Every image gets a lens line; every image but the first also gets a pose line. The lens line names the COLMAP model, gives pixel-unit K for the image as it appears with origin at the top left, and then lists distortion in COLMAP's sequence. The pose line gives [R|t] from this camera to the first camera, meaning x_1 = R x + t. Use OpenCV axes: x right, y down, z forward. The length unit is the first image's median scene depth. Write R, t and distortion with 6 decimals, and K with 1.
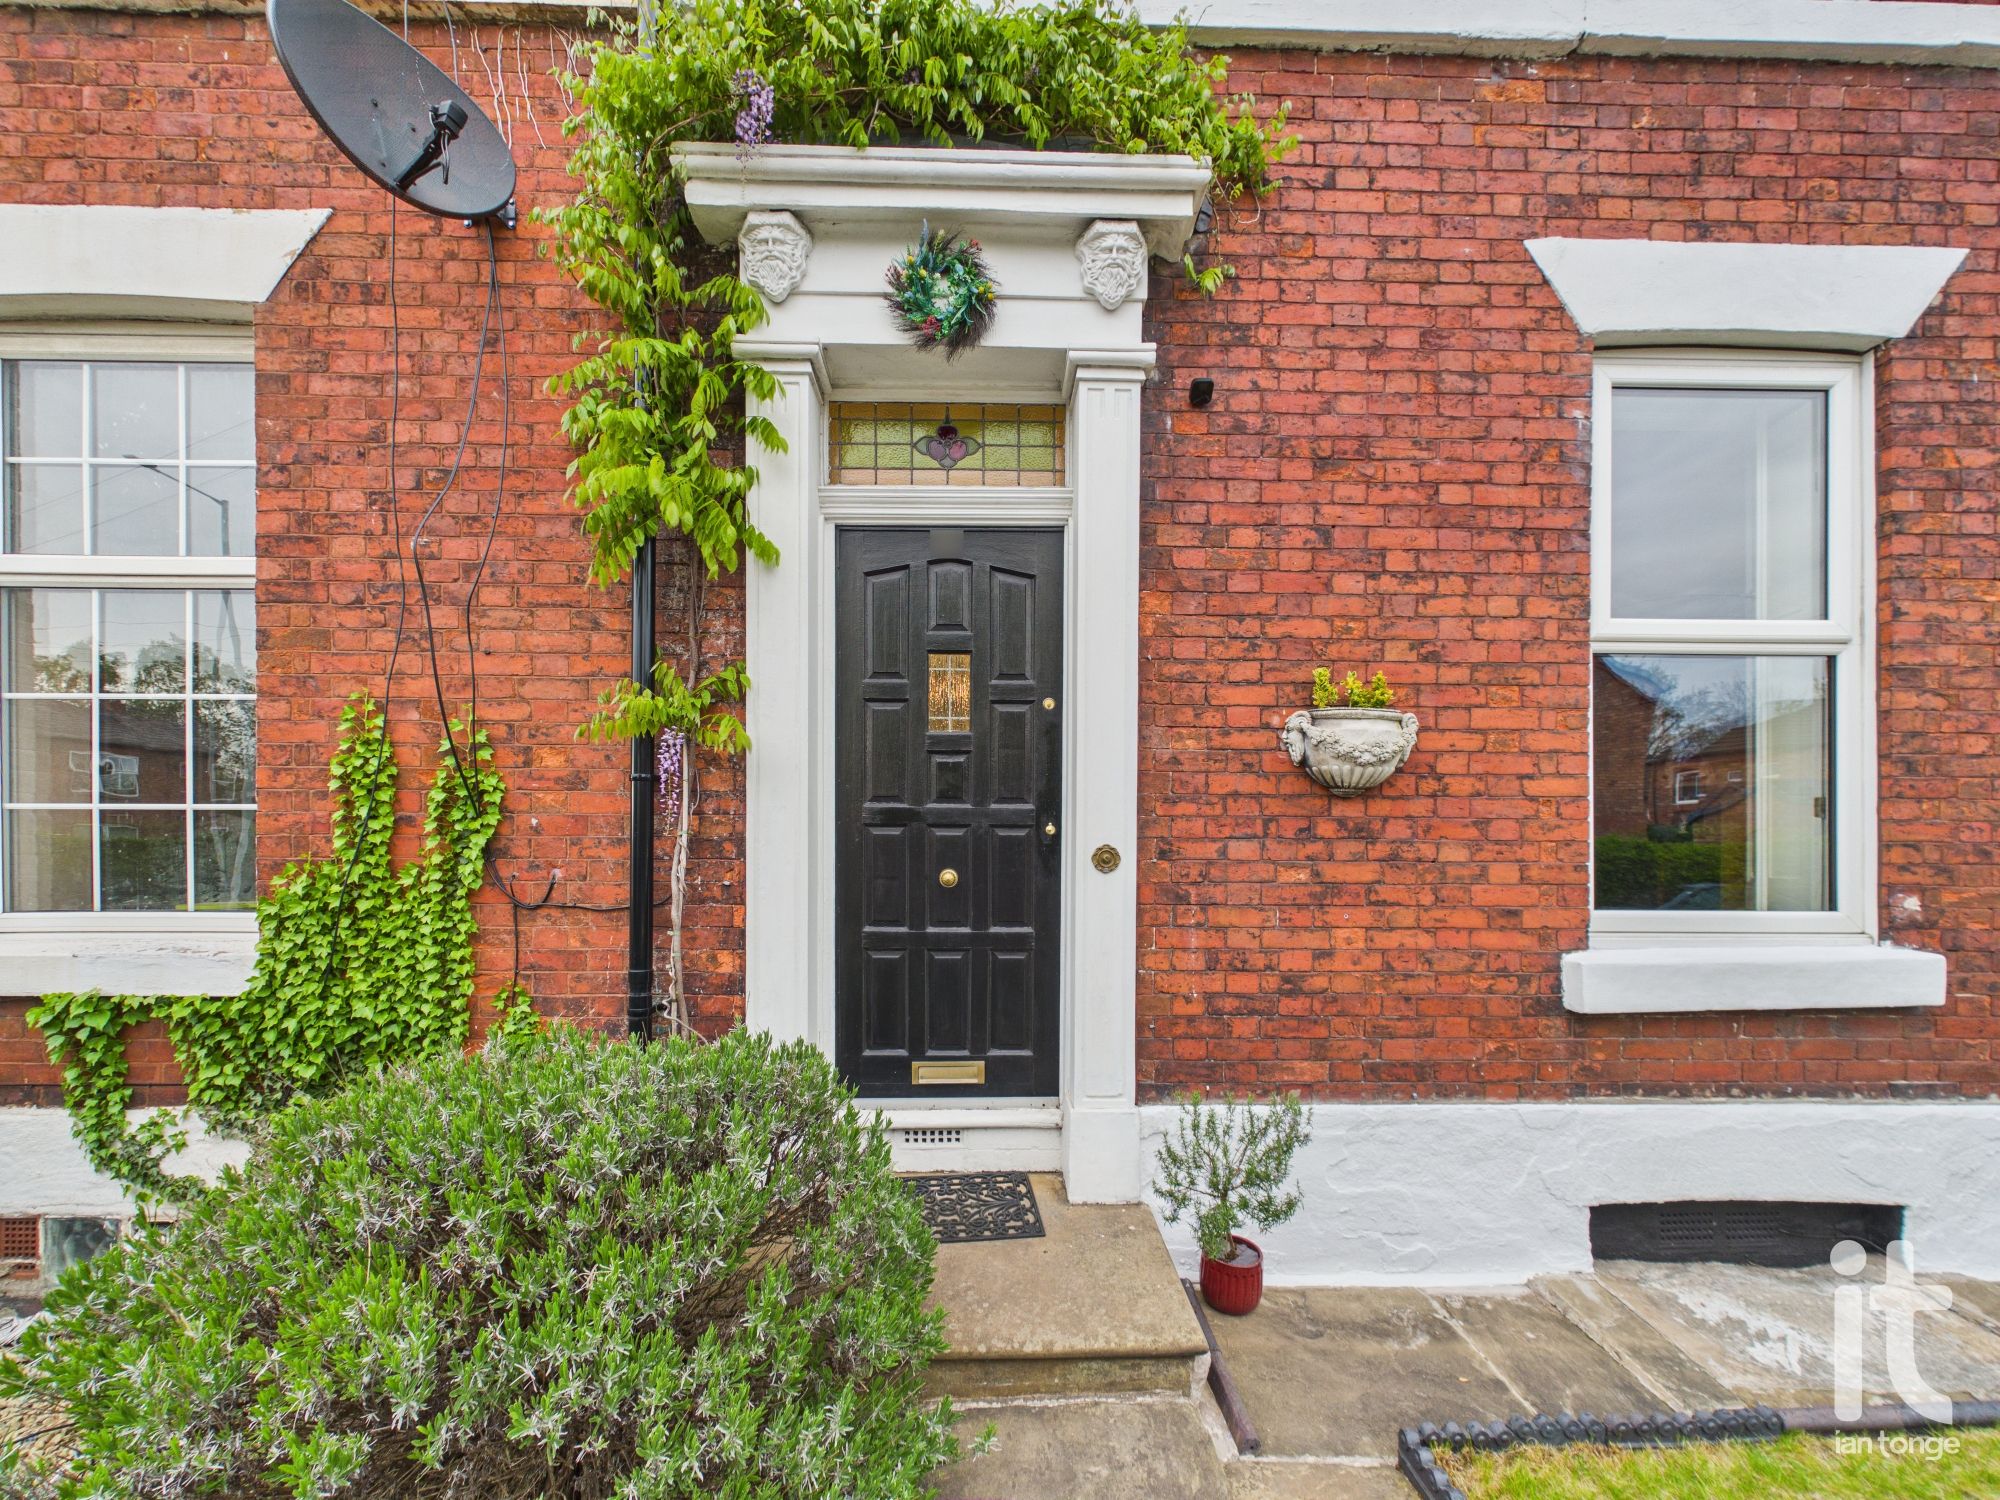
lens RADIAL K [[794.0, 0, 1010.3], [0, 794.0, 866.9], [0, 0, 1]] dist [0.000418, -0.000071]
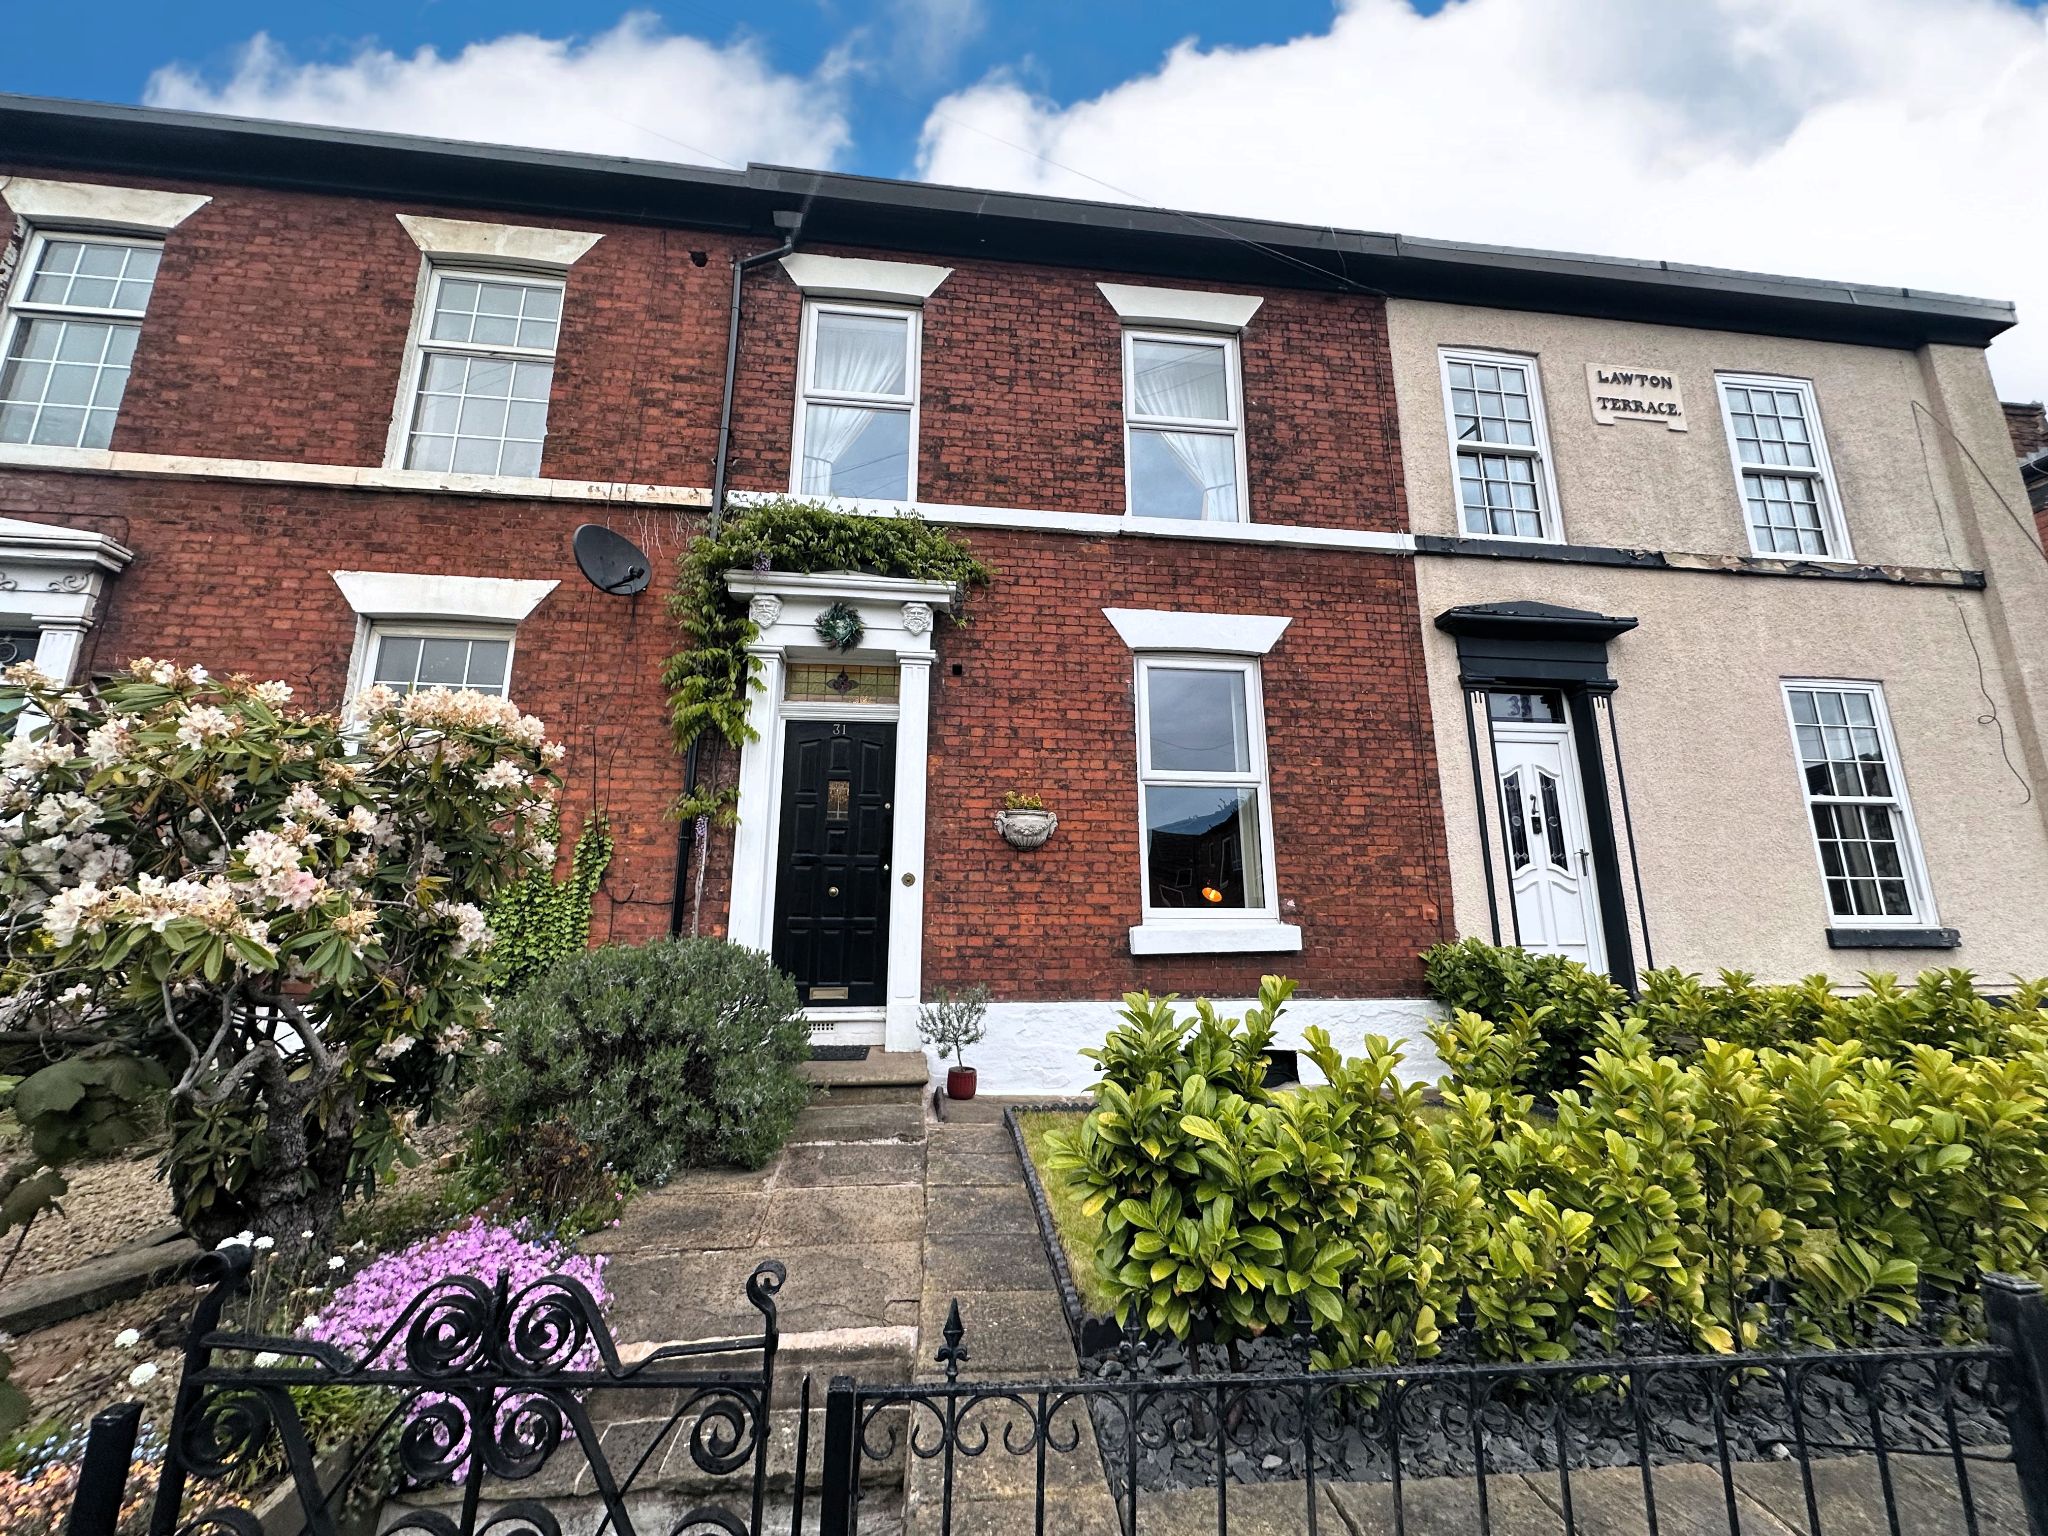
lens RADIAL K [[828.0, 0, 1021.6], [0, 828.0, 781.8], [0, 0, 1]] dist [-0.000575, -0.000084]
pose [[0.997079, 0.014314, 0.075028, 0.247584], [0.002093, 0.976794, -0.214172, 0.203798], [-0.076352, 0.213704, 0.973910, -1.188308]]
